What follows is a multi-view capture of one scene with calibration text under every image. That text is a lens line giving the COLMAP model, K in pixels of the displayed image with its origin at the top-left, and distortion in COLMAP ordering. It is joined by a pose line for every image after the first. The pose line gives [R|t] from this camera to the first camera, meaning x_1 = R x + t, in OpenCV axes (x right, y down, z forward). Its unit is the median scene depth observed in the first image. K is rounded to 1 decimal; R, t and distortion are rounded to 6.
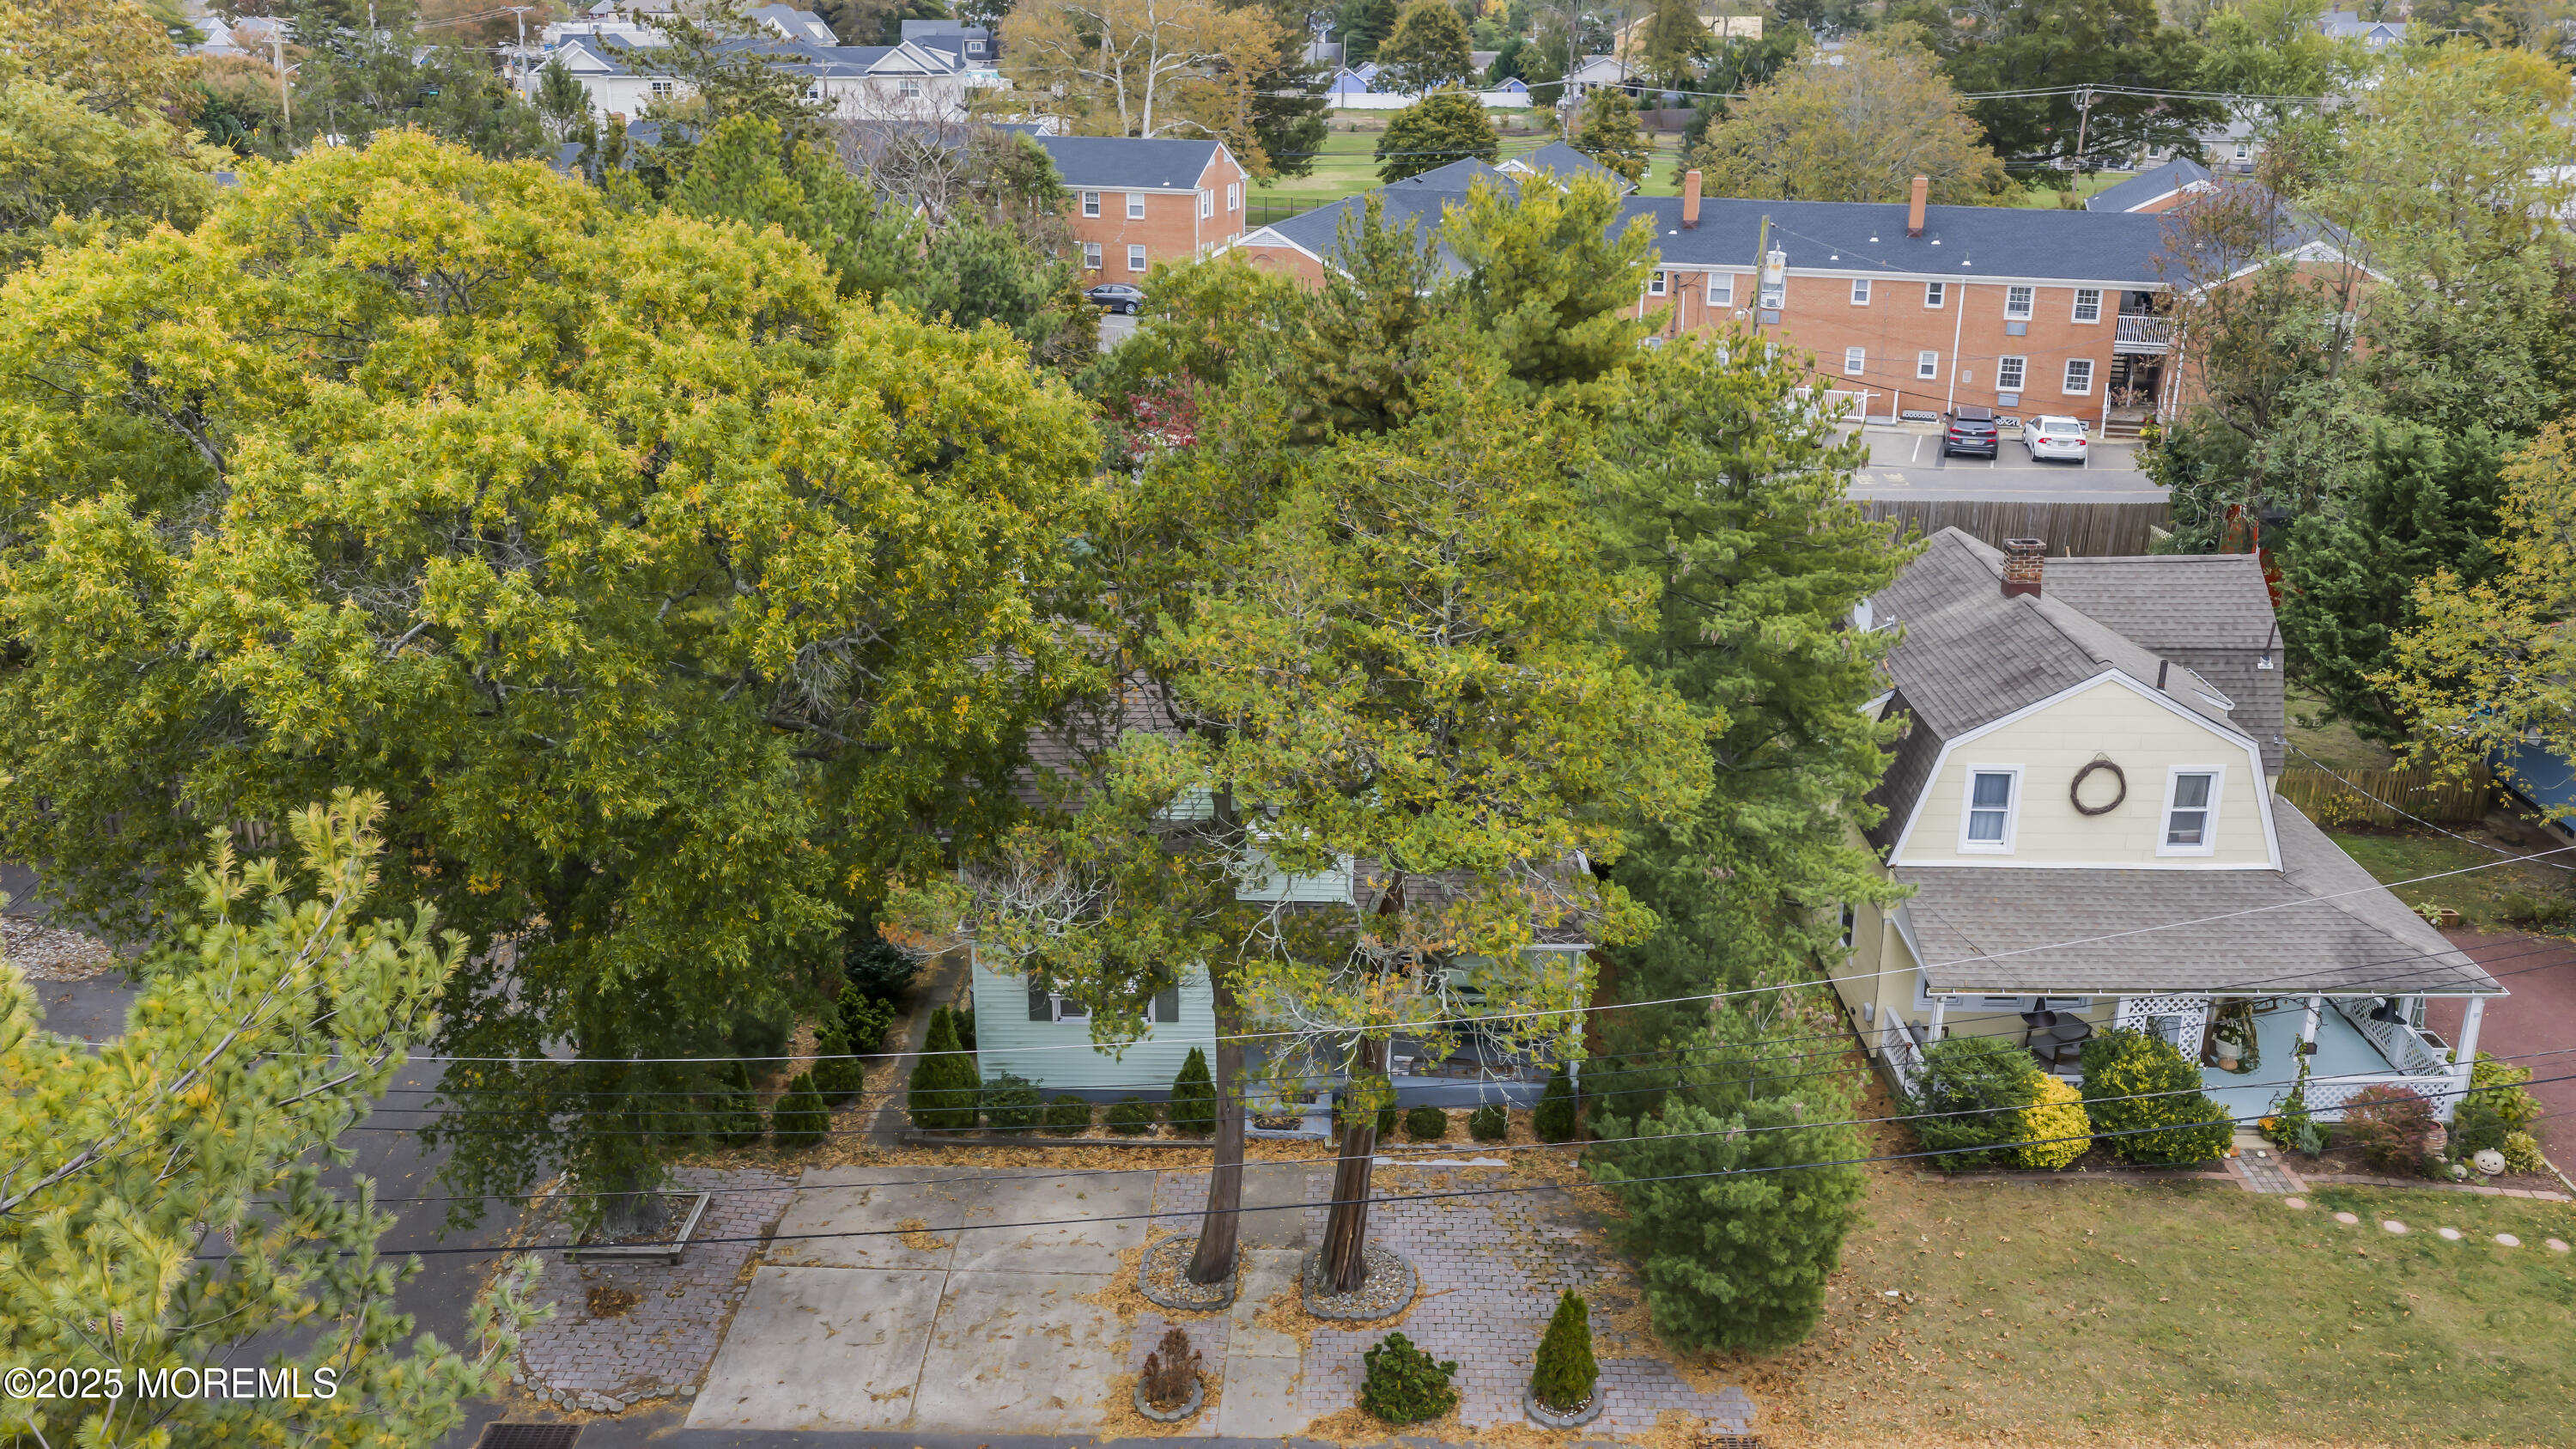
lens RADIAL K [[2128.6, 0, 1290.1], [0, 2128.6, 726.6], [0, 0, 1]] dist [0.028317, -0.062869]
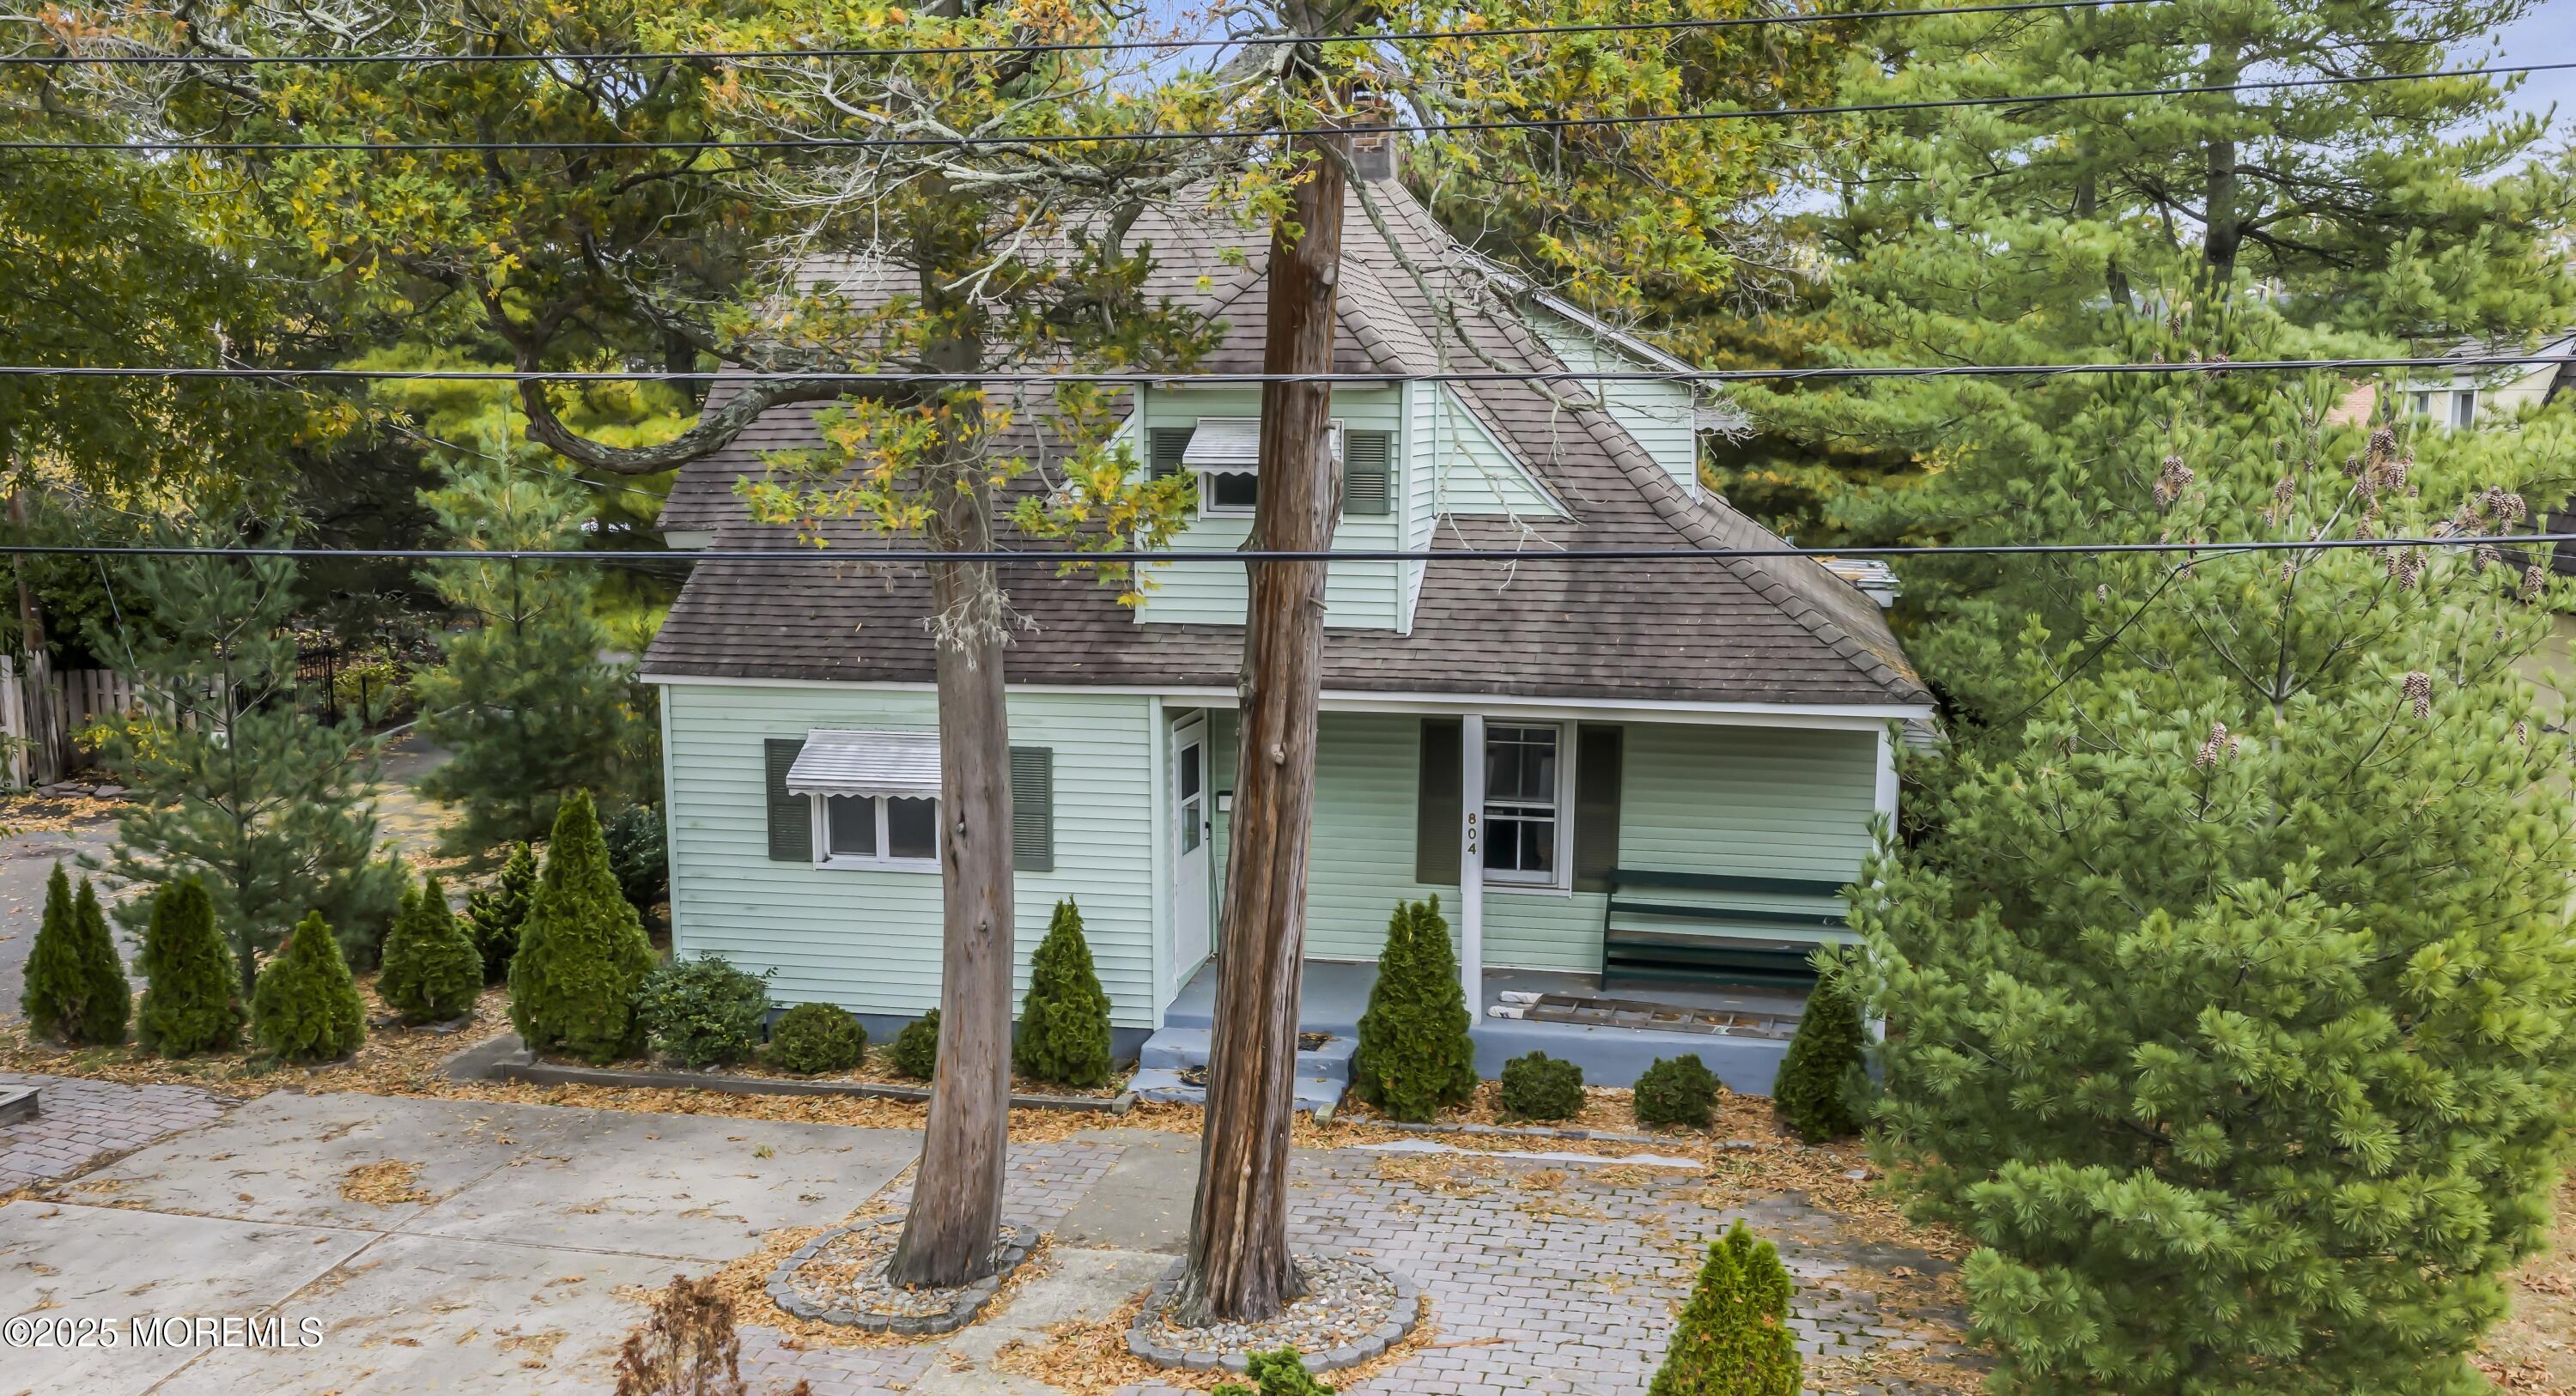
lens RADIAL K [[2349.3, 0, 1317.8], [0, 2349.3, 815.5], [0, 0, 1]] dist [0.002387, 0.000000]
pose [[0.984464, 0.029091, -0.173162, 0.105689], [-0.058160, 0.984536, -0.165247, 0.219769], [0.165677, 0.172750, 0.970932, 0.494780]]
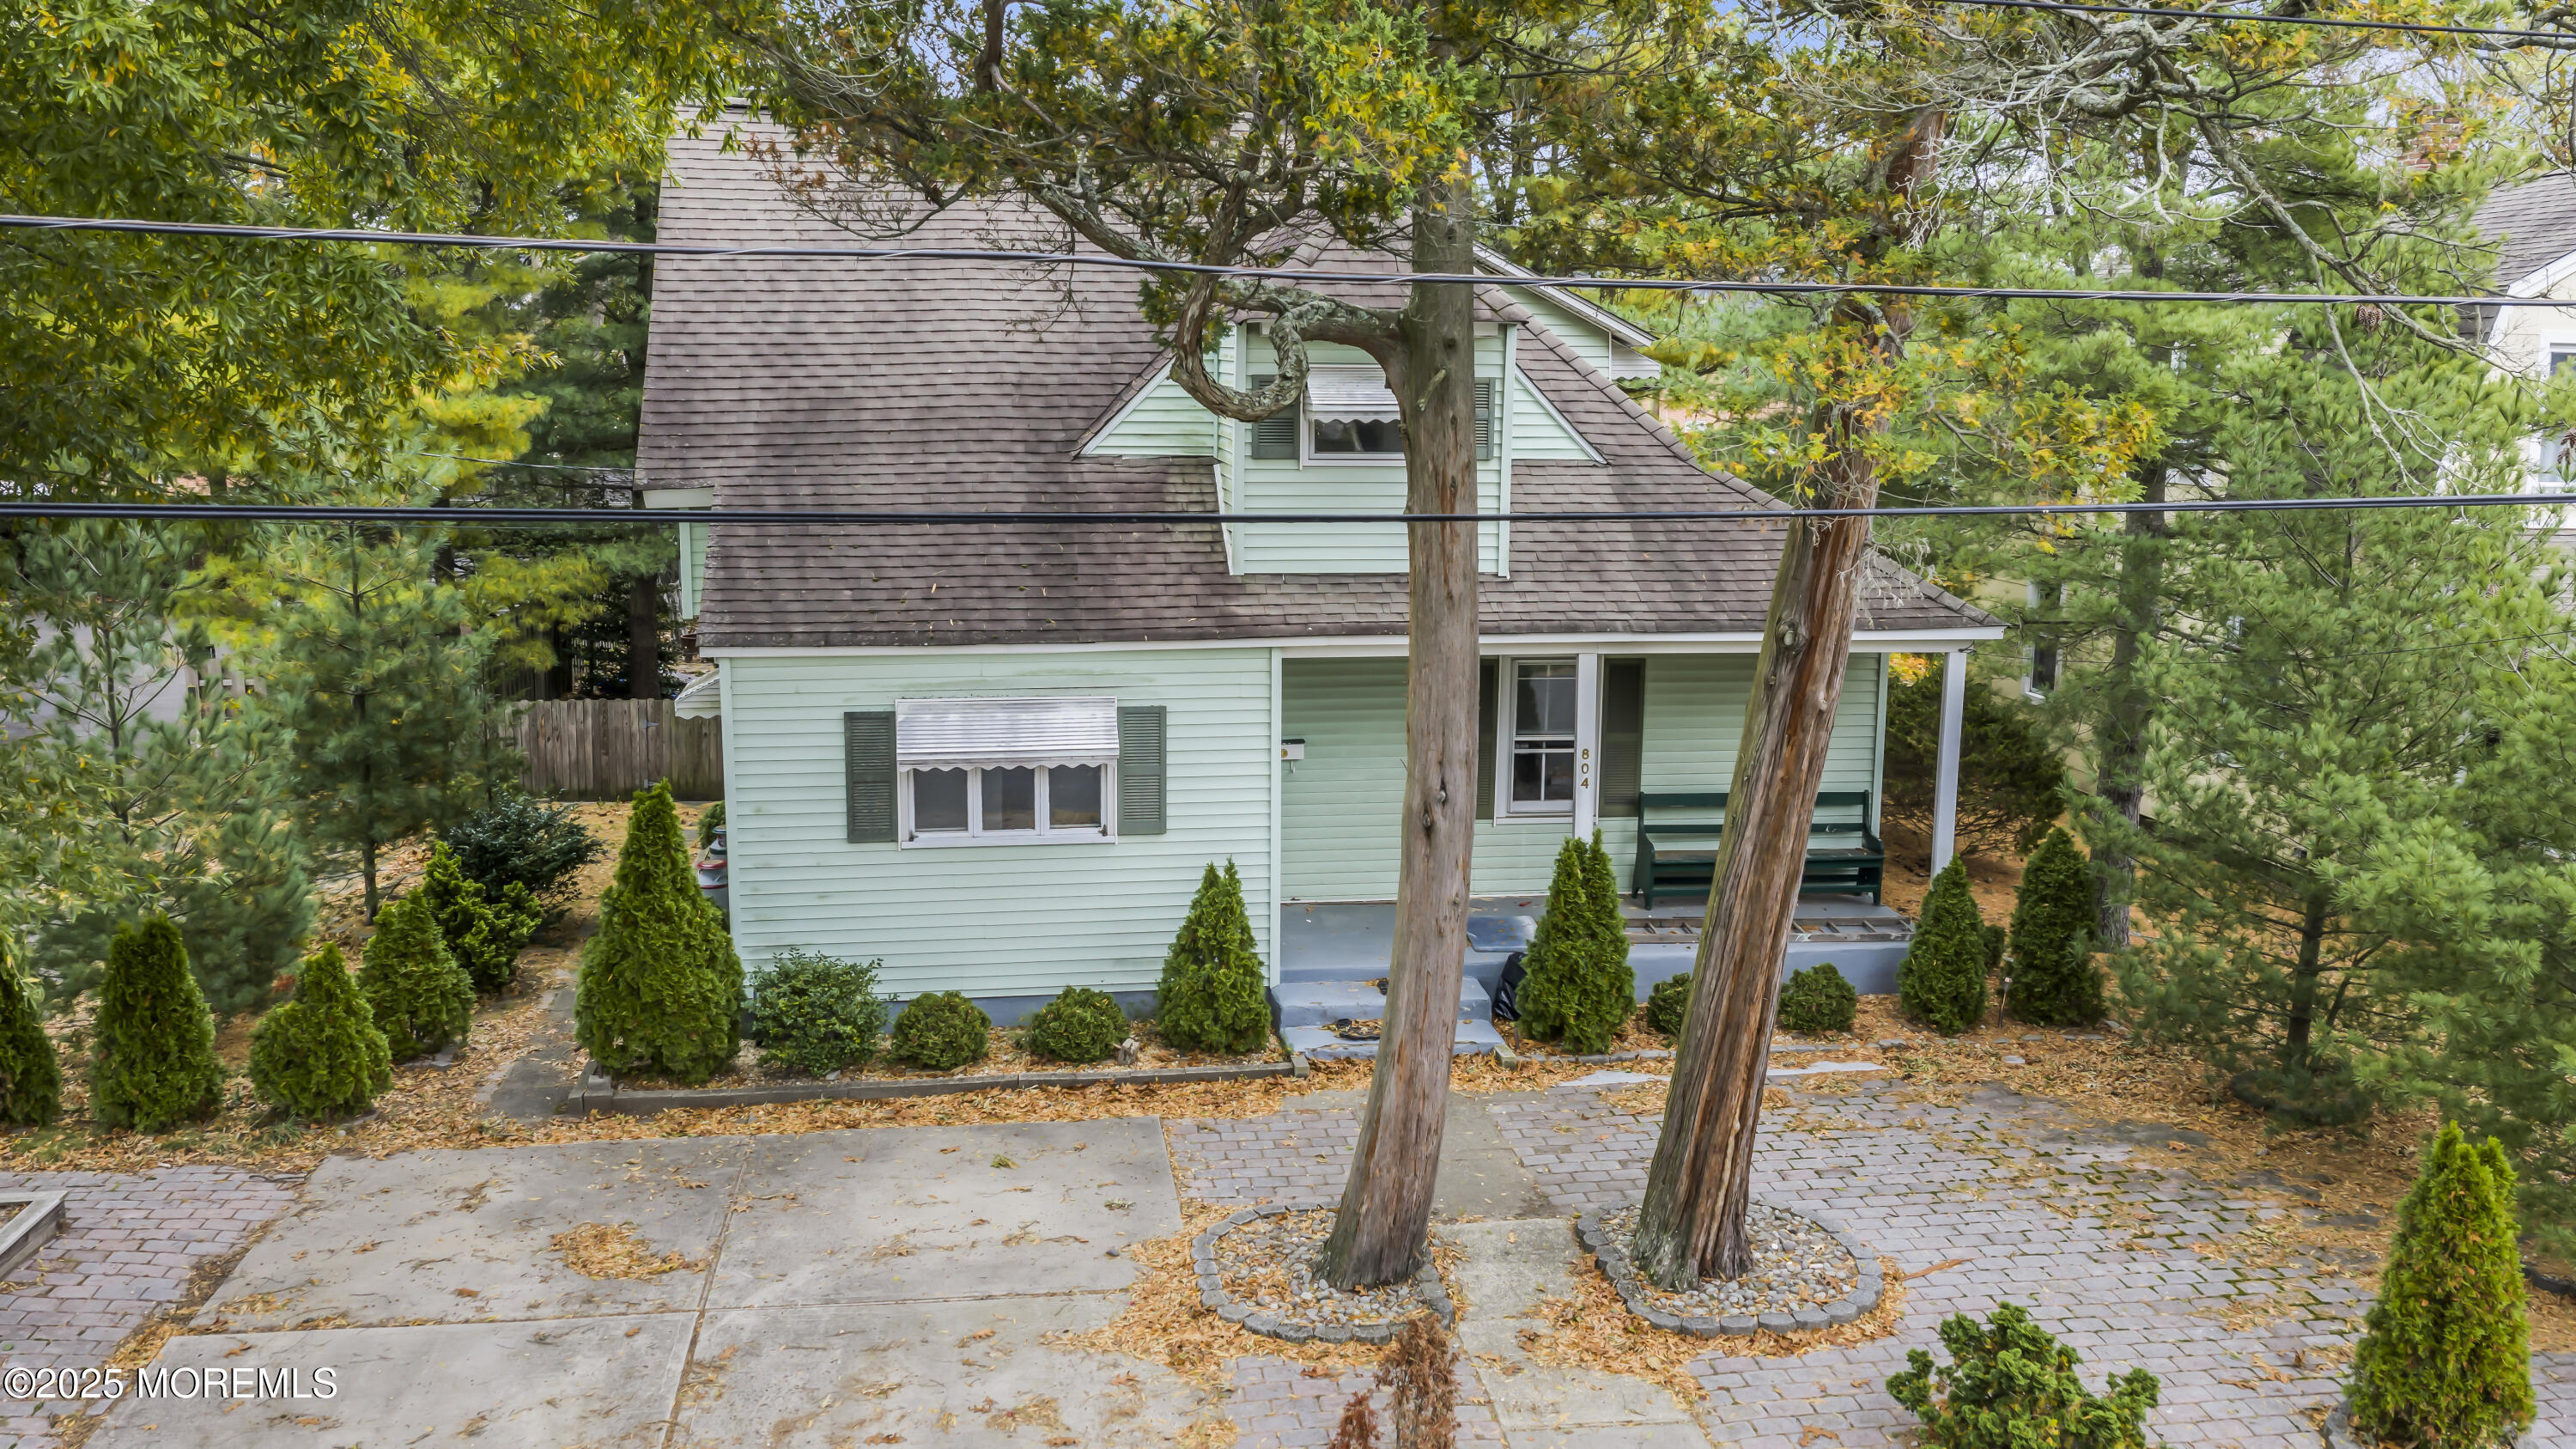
lens RADIAL K [[2128.6, 0, 1286.5], [0, 2128.6, 727.2], [0, 0, 1]] dist [0.028317, -0.062869]
pose [[0.985854, -0.026492, 0.165500, -0.107633], [0.054921, 0.983973, -0.169649, 0.204680], [-0.158353, 0.176339, 0.971509, 0.544516]]
